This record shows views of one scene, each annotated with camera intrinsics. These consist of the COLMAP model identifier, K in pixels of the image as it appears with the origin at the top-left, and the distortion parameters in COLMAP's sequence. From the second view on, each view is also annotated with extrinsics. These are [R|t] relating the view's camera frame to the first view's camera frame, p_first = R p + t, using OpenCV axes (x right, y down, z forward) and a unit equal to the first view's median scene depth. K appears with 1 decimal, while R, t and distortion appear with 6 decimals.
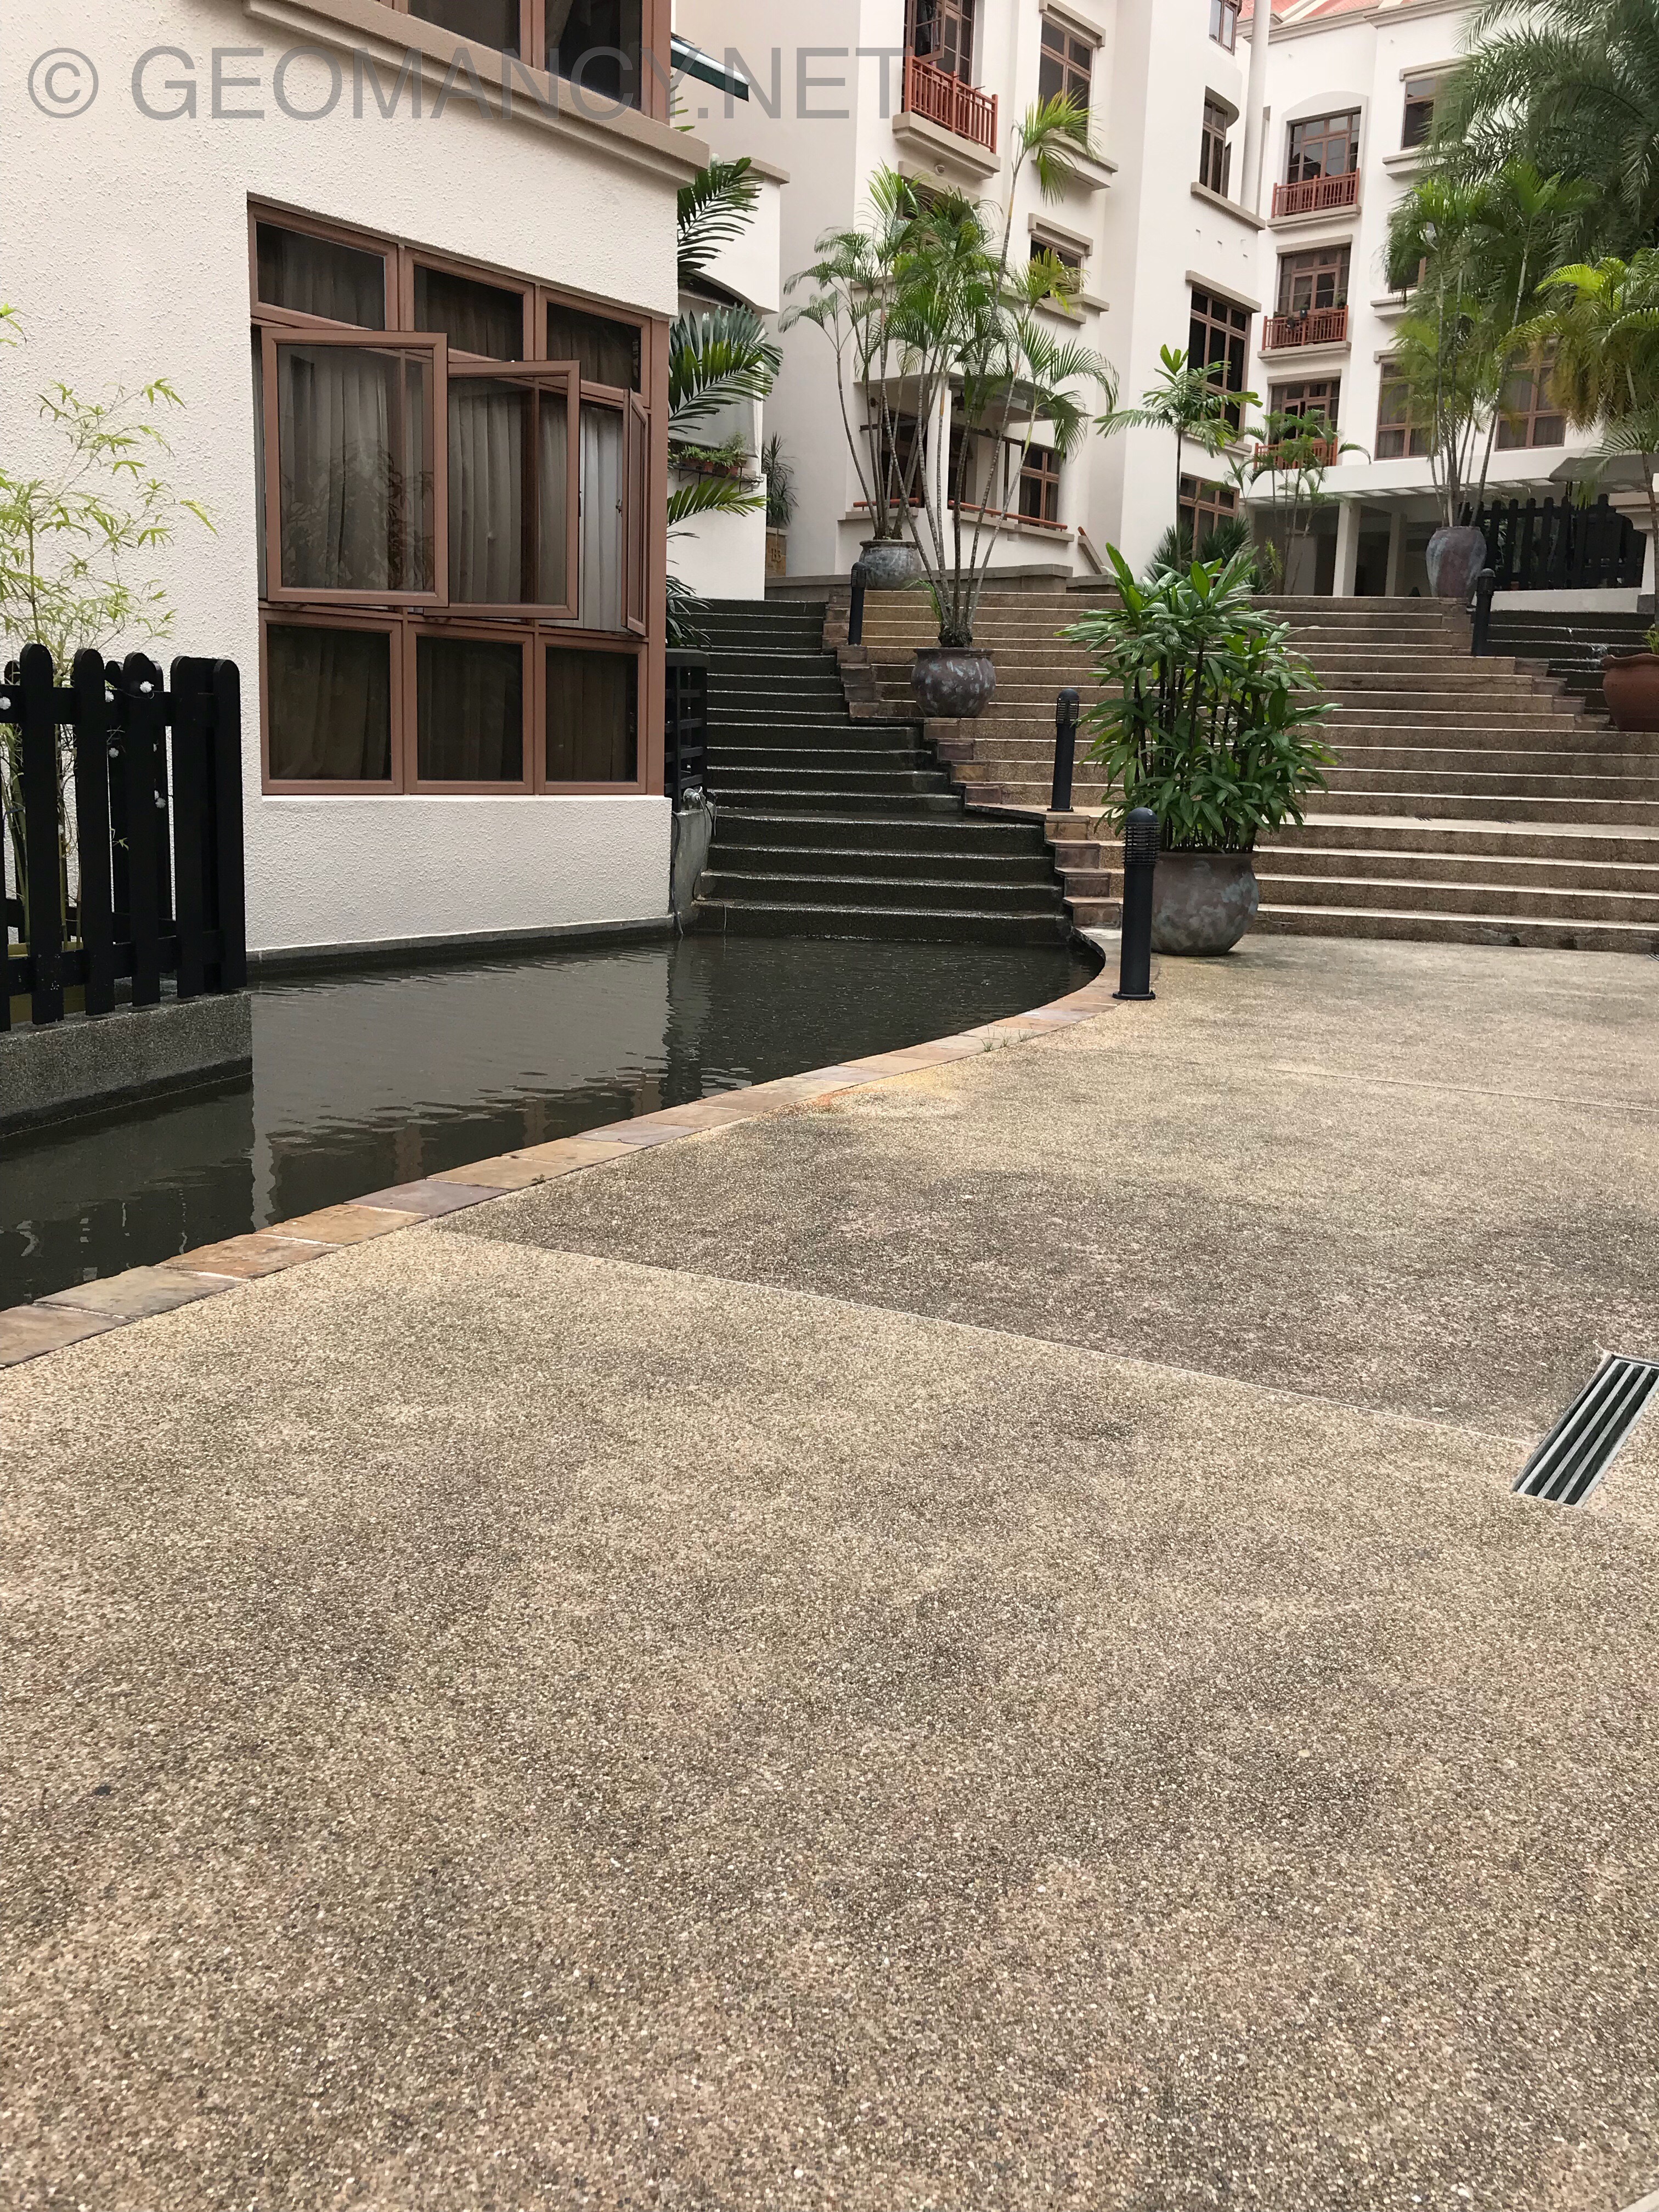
lens RADIAL K [[1785.4, 0, 857.0], [0, 1785.4, 1121.1], [0, 0, 1]] dist [0.006426, 0.003310]
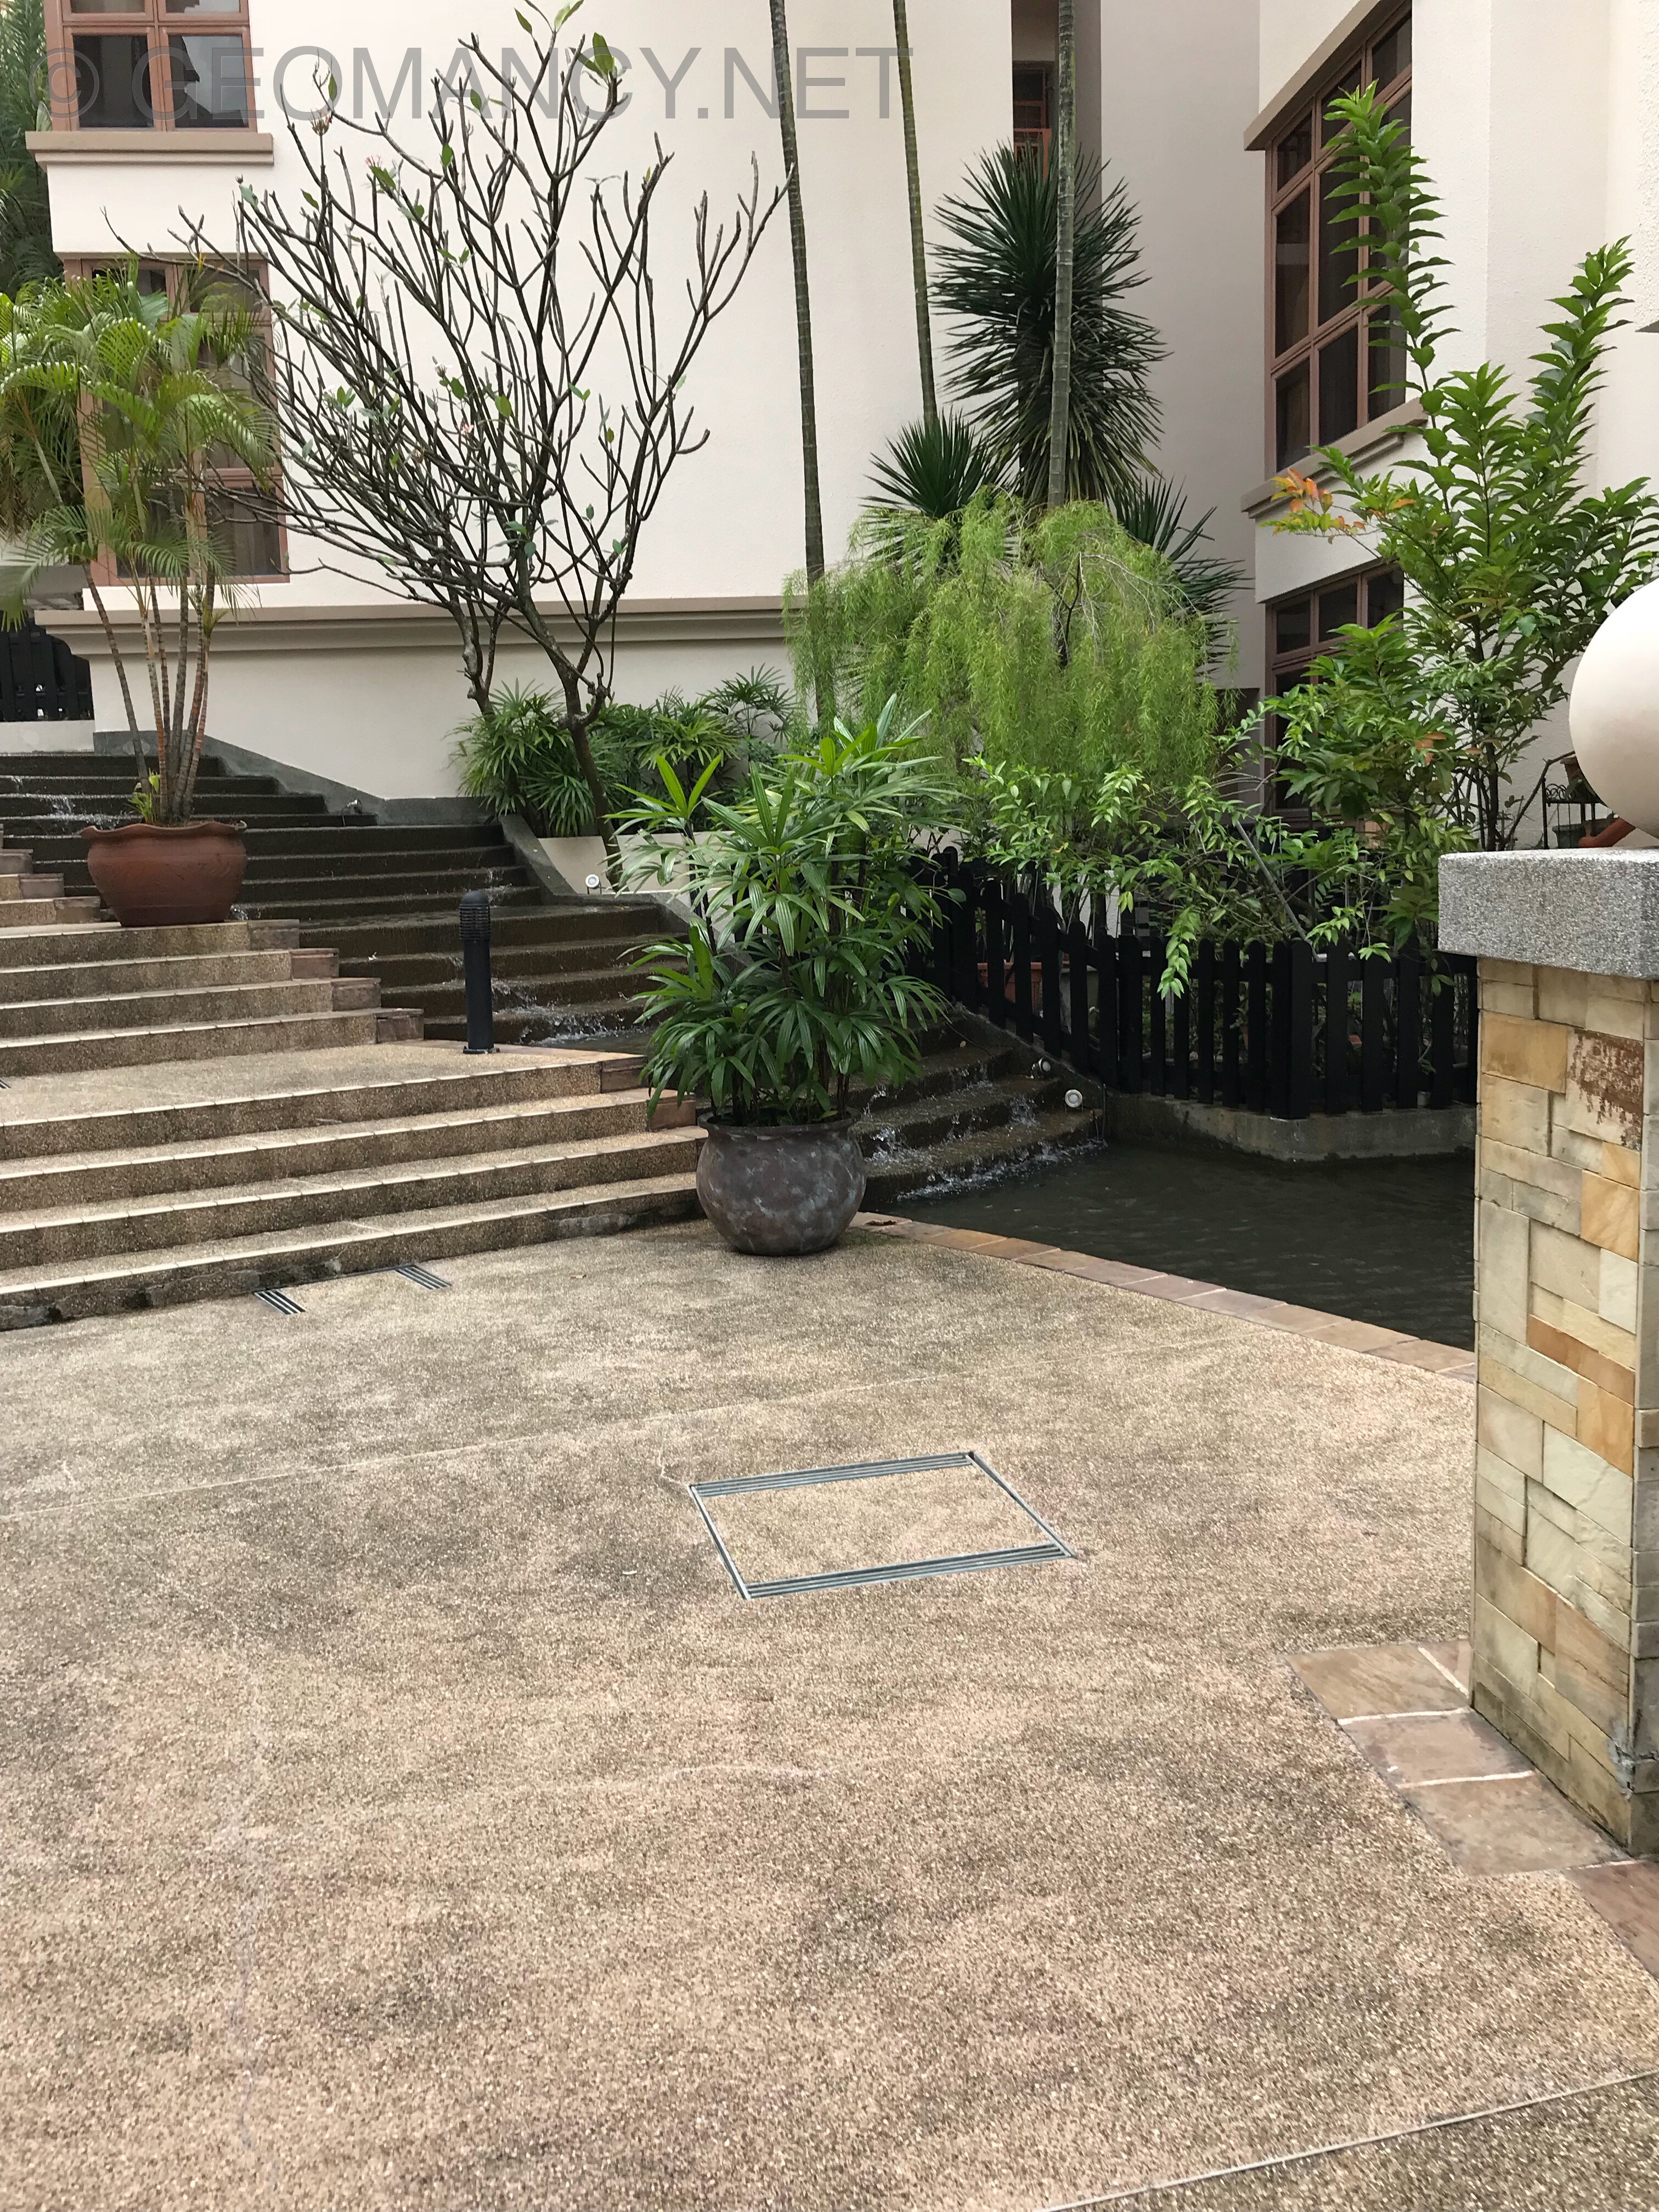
lens RADIAL K [[1785.4, 0, 857.0], [0, 1785.4, 1121.1], [0, 0, 1]] dist [0.006426, 0.003310]
pose [[0.692185, -0.149081, 0.706155, 0.107263], [0.189192, 0.981698, 0.021805, -0.105233], [-0.696482, 0.118506, 0.707721, 0.289534]]
